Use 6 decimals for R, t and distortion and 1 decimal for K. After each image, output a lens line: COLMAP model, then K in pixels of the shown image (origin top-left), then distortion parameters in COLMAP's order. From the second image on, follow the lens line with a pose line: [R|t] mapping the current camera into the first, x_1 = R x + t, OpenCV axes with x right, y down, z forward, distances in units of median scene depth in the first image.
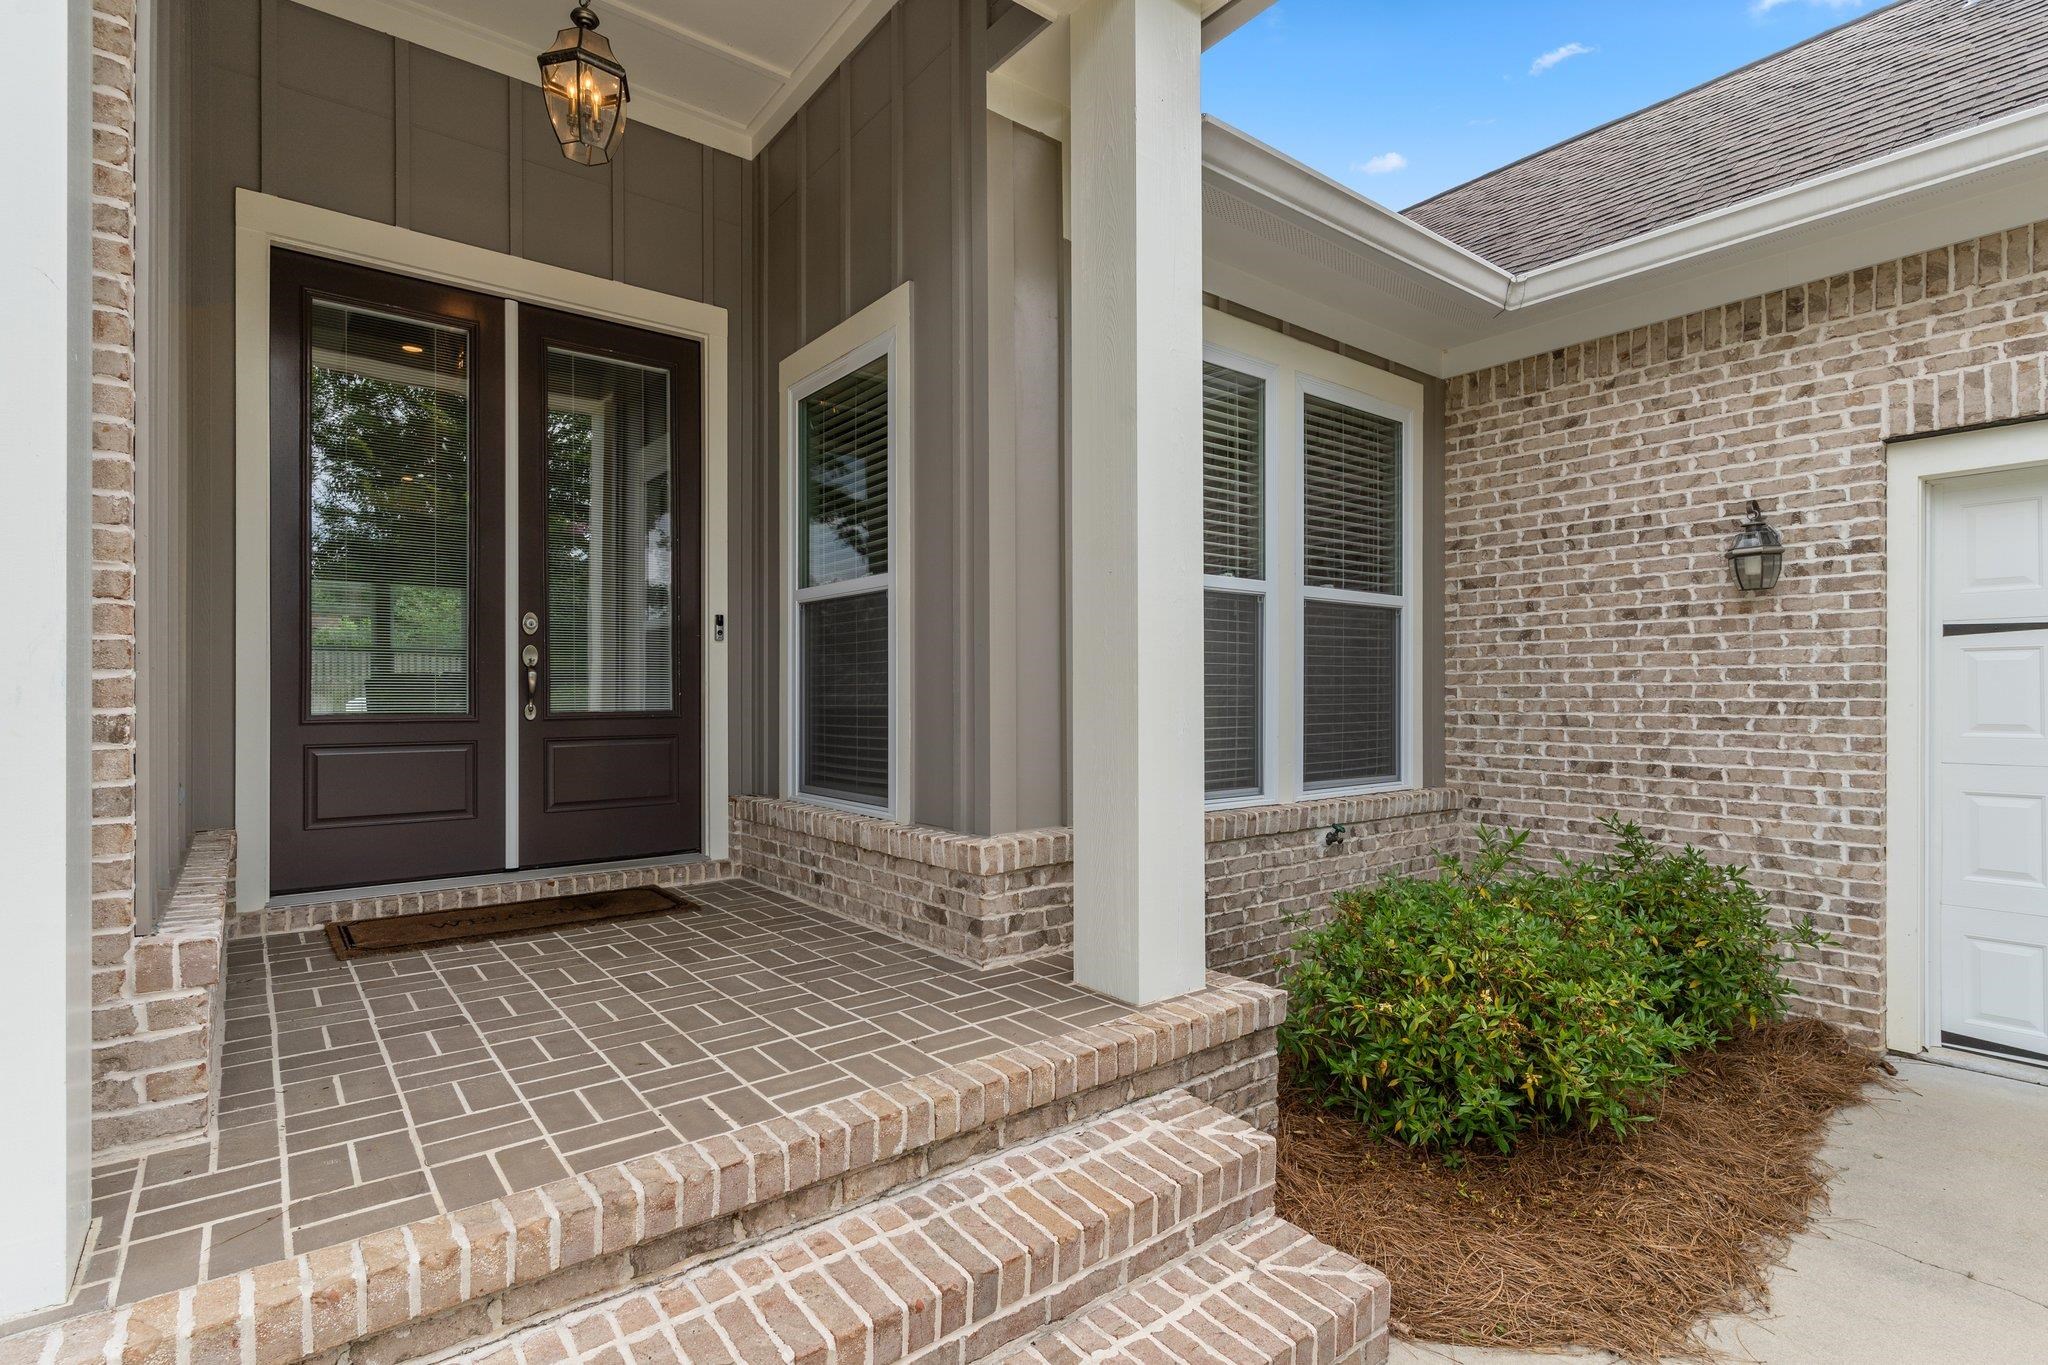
lens RADIAL K [[981.0, 0, 1017.2], [0, 981.0, 681.2], [0, 0, 1]] dist [-0.000406, -0.000256]
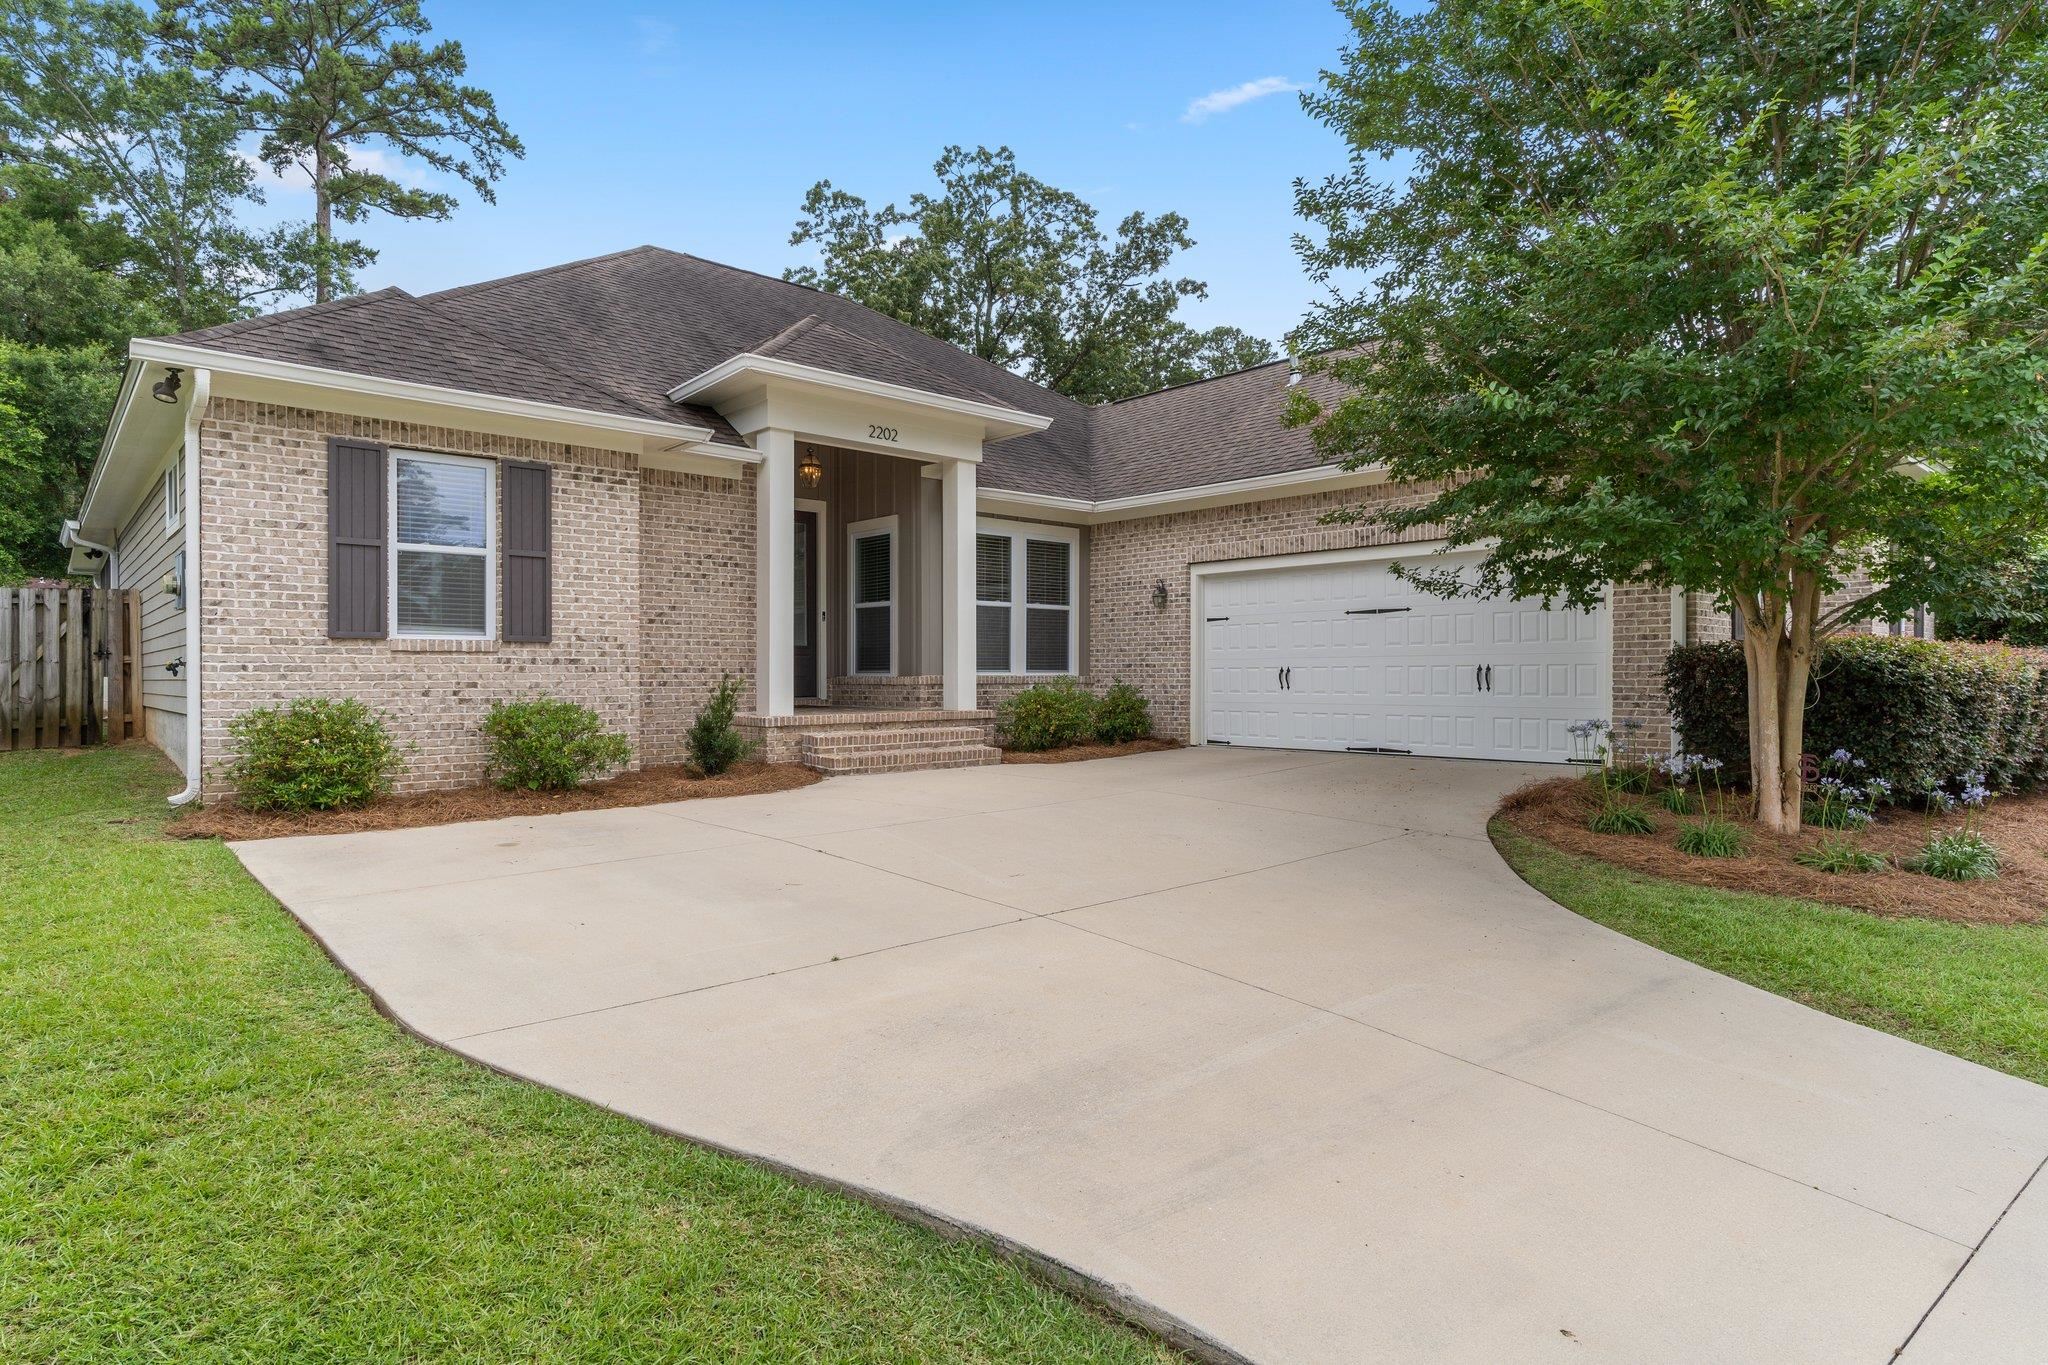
lens RADIAL K [[1104.7, 0, 1024.0], [0, 1104.7, 682.5], [0, 0, 1]] dist [0.000437, 0.000008]
pose [[0.997601, 0.000043, 0.069224, 0.055254], [-0.001466, 0.999789, 0.020506, 0.079780], [-0.069208, -0.020558, 0.997390, -2.554043]]
